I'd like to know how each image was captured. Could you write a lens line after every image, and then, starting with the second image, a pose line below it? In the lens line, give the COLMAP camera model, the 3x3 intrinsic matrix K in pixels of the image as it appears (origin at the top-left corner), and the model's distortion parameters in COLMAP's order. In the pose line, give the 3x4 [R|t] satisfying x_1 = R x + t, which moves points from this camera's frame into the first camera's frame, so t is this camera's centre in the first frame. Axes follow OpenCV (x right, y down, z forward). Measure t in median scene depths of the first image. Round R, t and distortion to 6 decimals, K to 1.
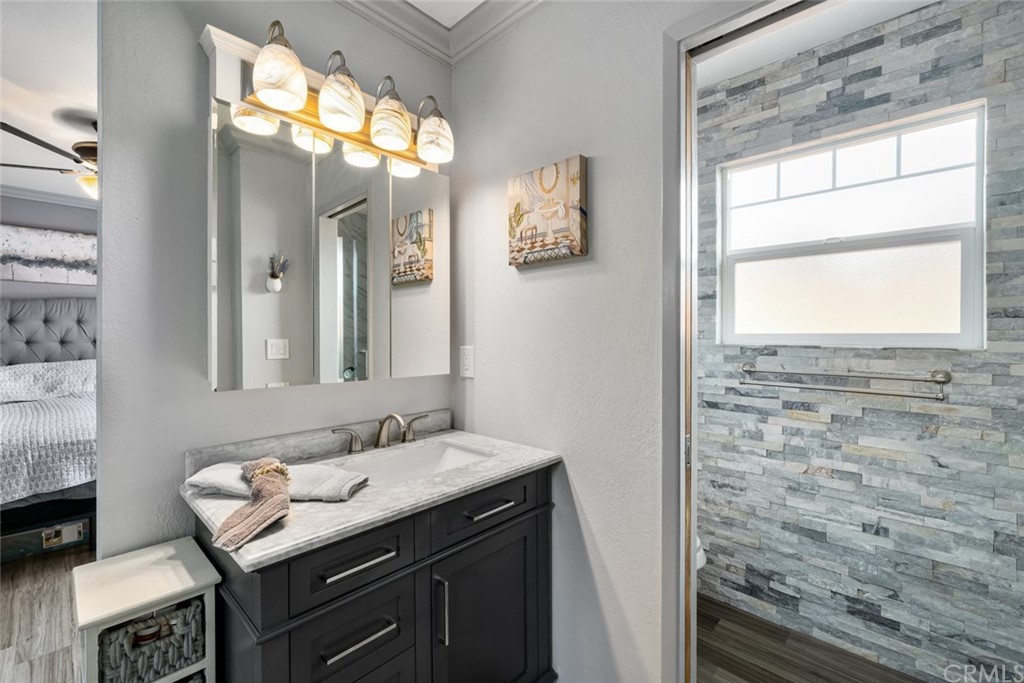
lens RADIAL K [[434.9, 0, 509.5], [0, 434.9, 340.3], [0, 0, 1]] dist [-0.000562, -0.000062]
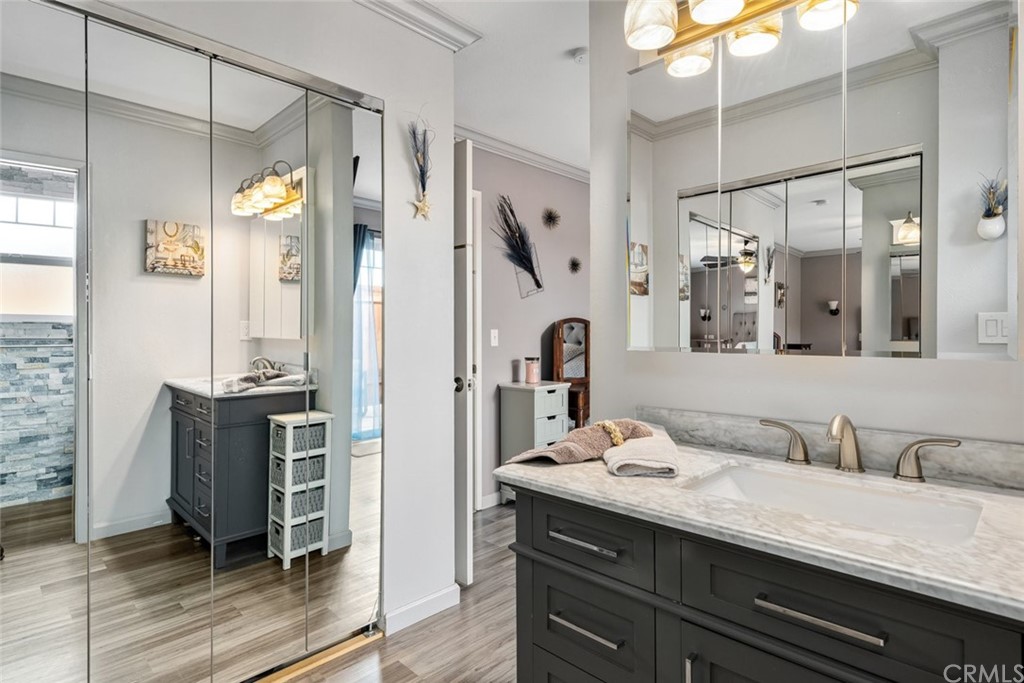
lens RADIAL K [[534.0, 0, 509.7], [0, 534.0, 335.3], [0, 0, 1]] dist [0.004410, 0.000532]
pose [[-0.024619, 0.001475, -0.999696, 0.547873], [-0.005658, 0.999983, 0.001615, 0.067777], [0.999681, 0.005696, -0.024611, 0.633620]]
